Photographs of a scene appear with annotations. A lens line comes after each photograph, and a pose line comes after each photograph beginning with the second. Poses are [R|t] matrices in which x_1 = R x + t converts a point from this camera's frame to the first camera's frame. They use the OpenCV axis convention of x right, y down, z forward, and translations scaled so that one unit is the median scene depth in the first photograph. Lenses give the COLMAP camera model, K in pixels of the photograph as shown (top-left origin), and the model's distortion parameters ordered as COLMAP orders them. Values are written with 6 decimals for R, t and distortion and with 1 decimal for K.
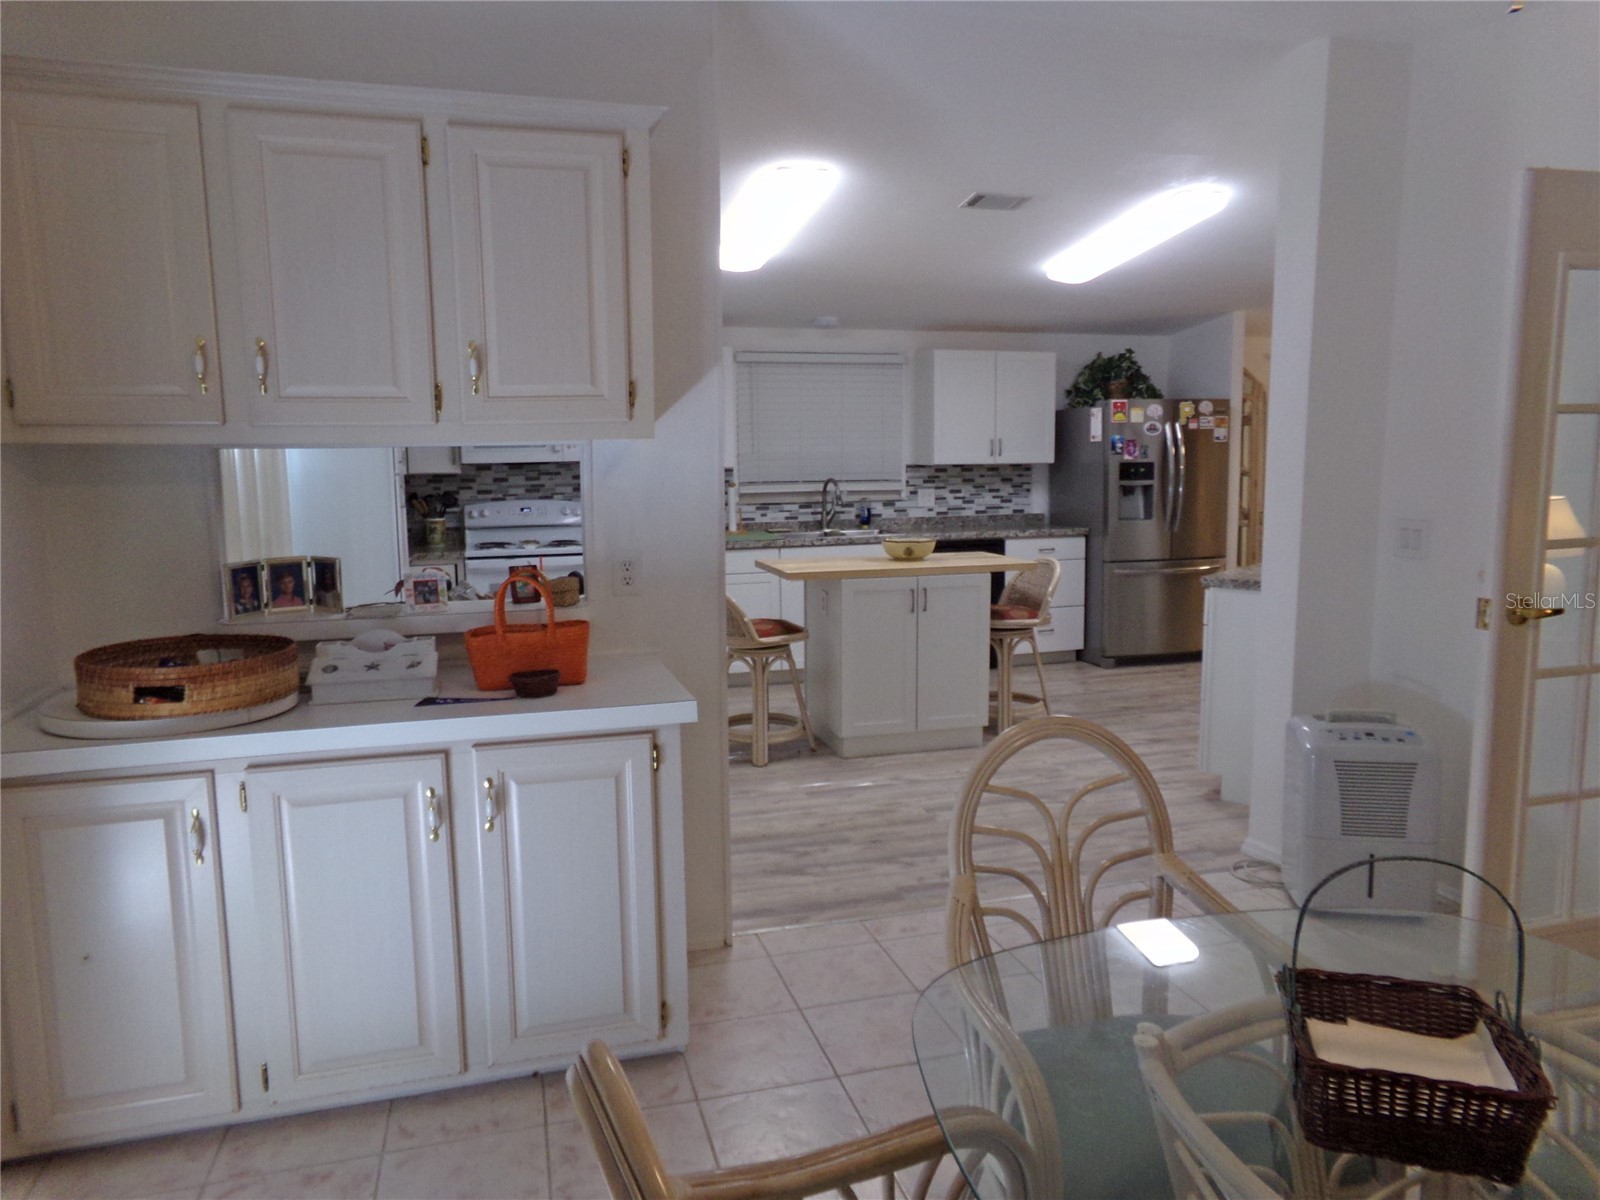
lens RADIAL K [[1090.4, 0, 800.0], [0, 1090.4, 600.0], [0, 0, 1]] dist [-0.090330, 0.107034]
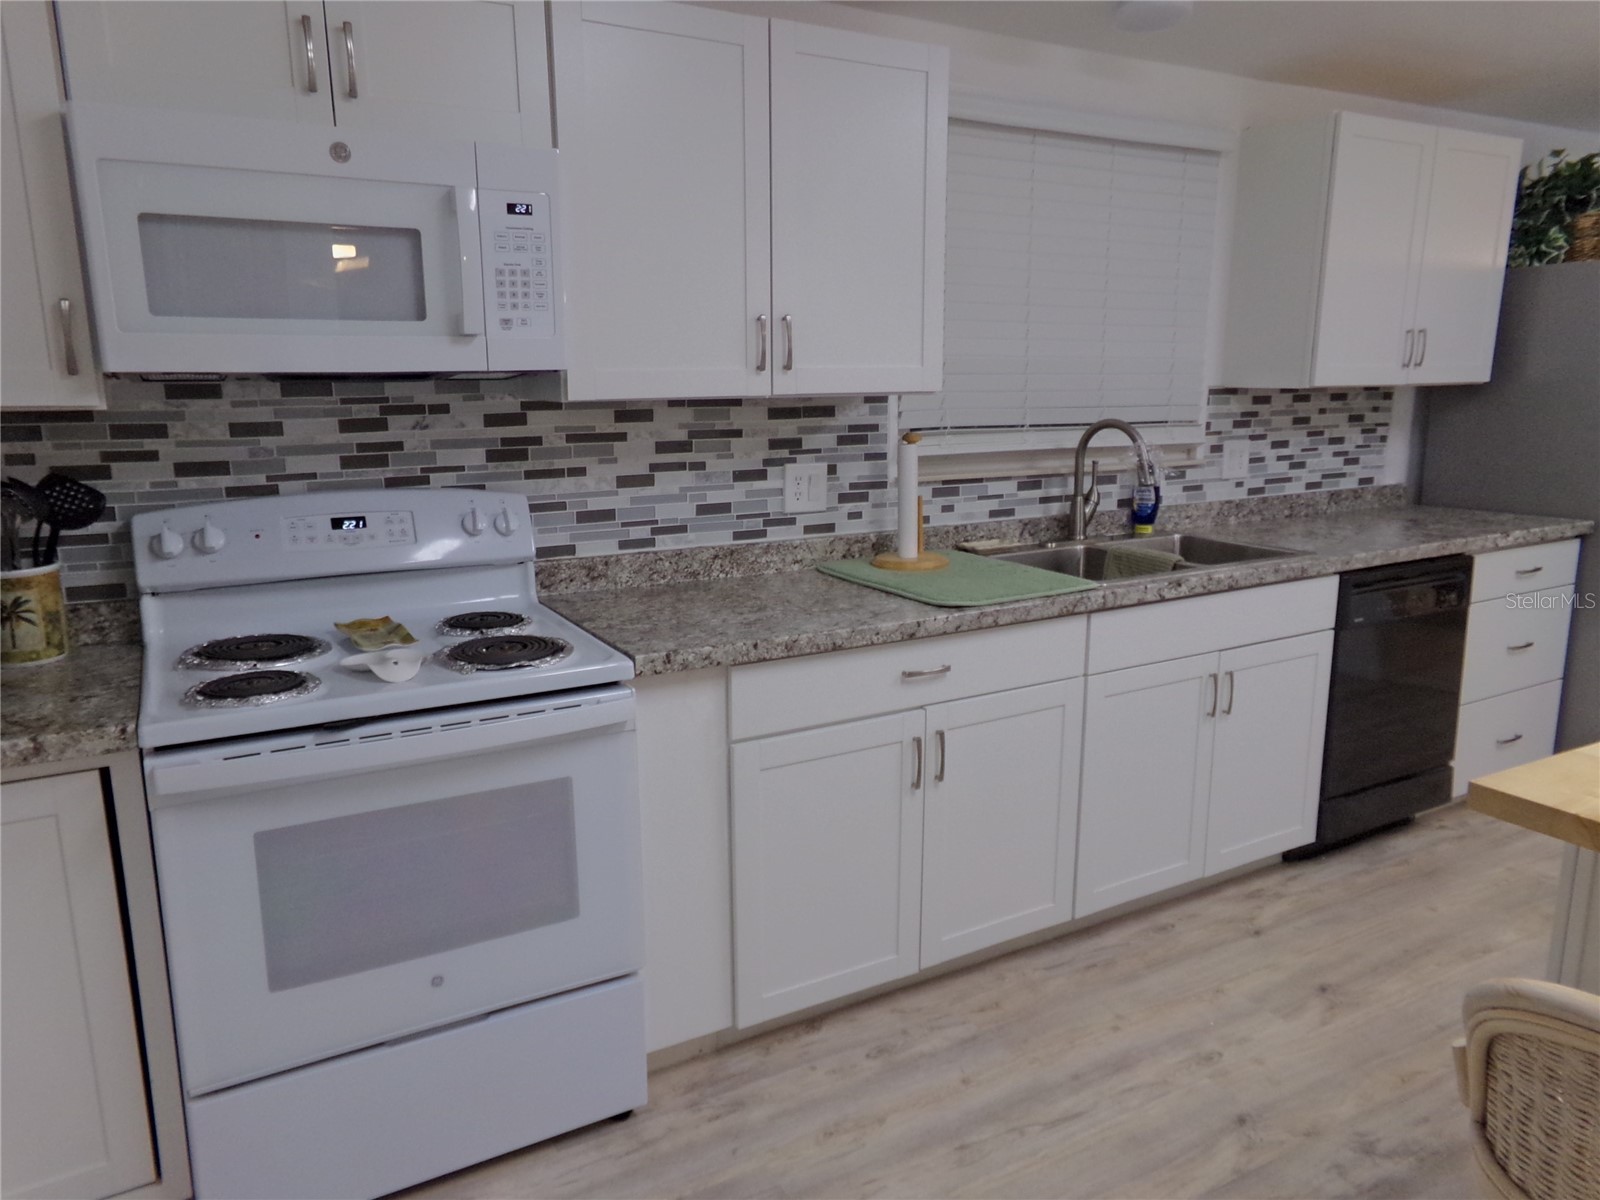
lens RADIAL K [[1095.3, 0, 792.2], [0, 1095.3, 602.2], [0, 0, 1]] dist [-0.085350, 0.153514]
pose [[0.975223, -0.040730, 0.217440, -0.179924], [0.025753, 0.997124, 0.071274, -0.073130], [-0.219718, -0.063909, 0.973468, 0.605063]]
